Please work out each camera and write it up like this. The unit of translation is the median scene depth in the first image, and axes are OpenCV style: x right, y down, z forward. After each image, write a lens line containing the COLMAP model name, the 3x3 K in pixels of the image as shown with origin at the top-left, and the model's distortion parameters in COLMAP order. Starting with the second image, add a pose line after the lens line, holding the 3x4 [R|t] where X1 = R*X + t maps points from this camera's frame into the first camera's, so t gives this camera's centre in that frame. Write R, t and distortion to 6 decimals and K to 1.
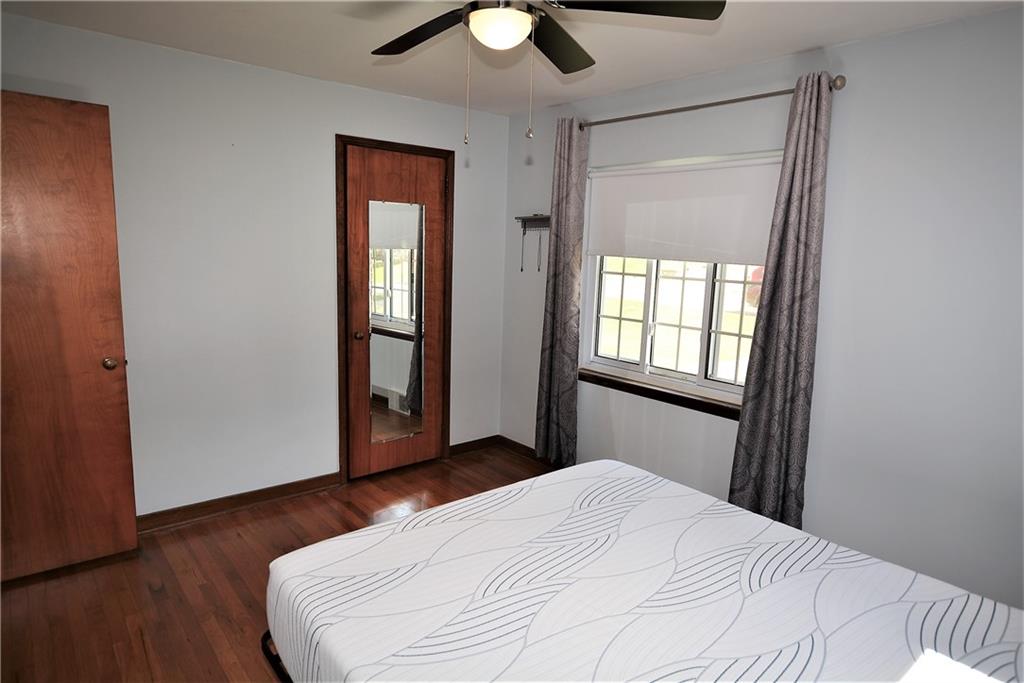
lens RADIAL K [[607.8, 0, 512.0], [0, 607.8, 341.5], [0, 0, 1]] dist [-0.002732, -0.000443]
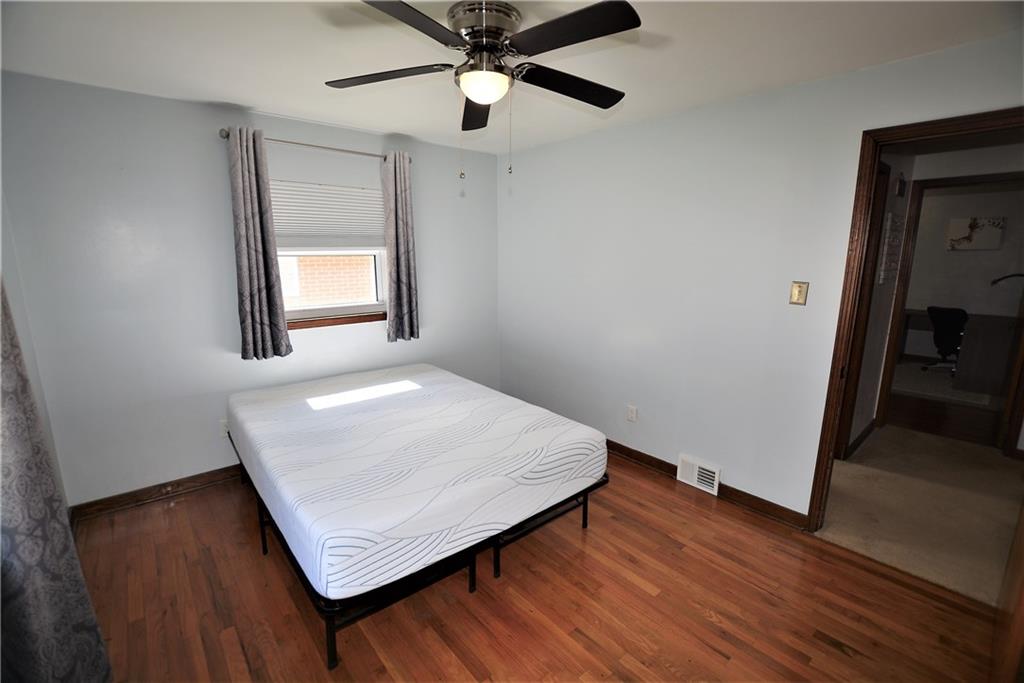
lens RADIAL K [[451.5, 0, 513.2], [0, 451.5, 342.4], [0, 0, 1]] dist [-0.024568, 0.000359]
pose [[-0.999478, -0.032234, -0.002145, -0.057795], [-0.031044, 0.939991, 0.339785, -0.182867], [-0.008936, 0.339675, -0.940501, 1.126529]]
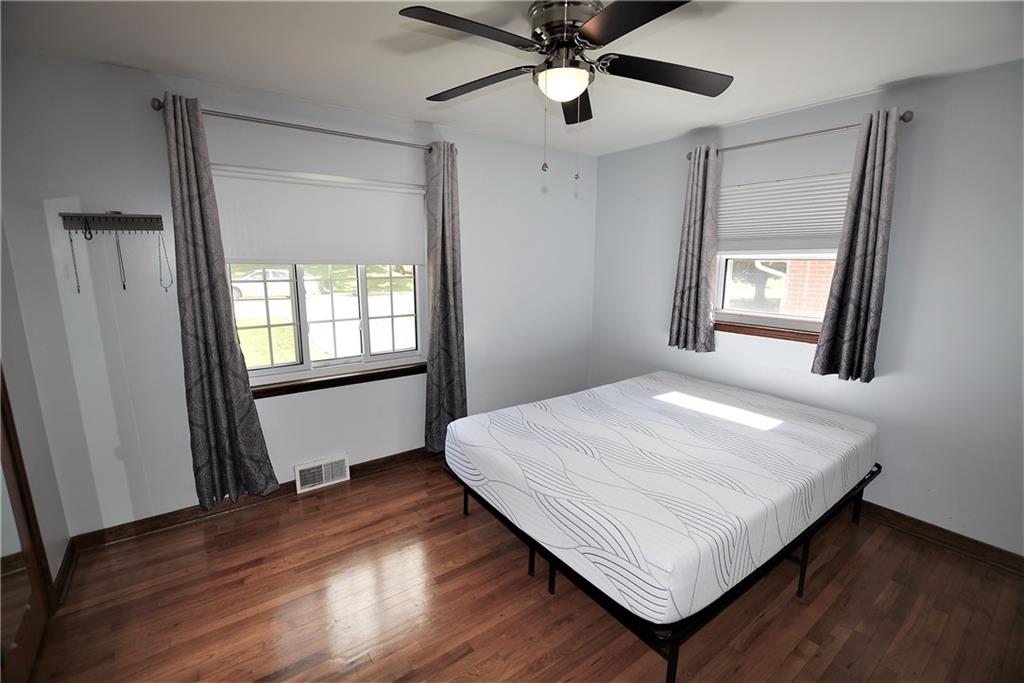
lens RADIAL K [[451.5, 0, 513.2], [0, 451.5, 342.4], [0, 0, 1]] dist [-0.024568, 0.000359]
pose [[0.073708, -0.216018, 0.973603, -0.567574], [0.148001, 0.967818, 0.203529, -0.112778], [-0.986237, 0.129092, 0.103306, 0.586383]]
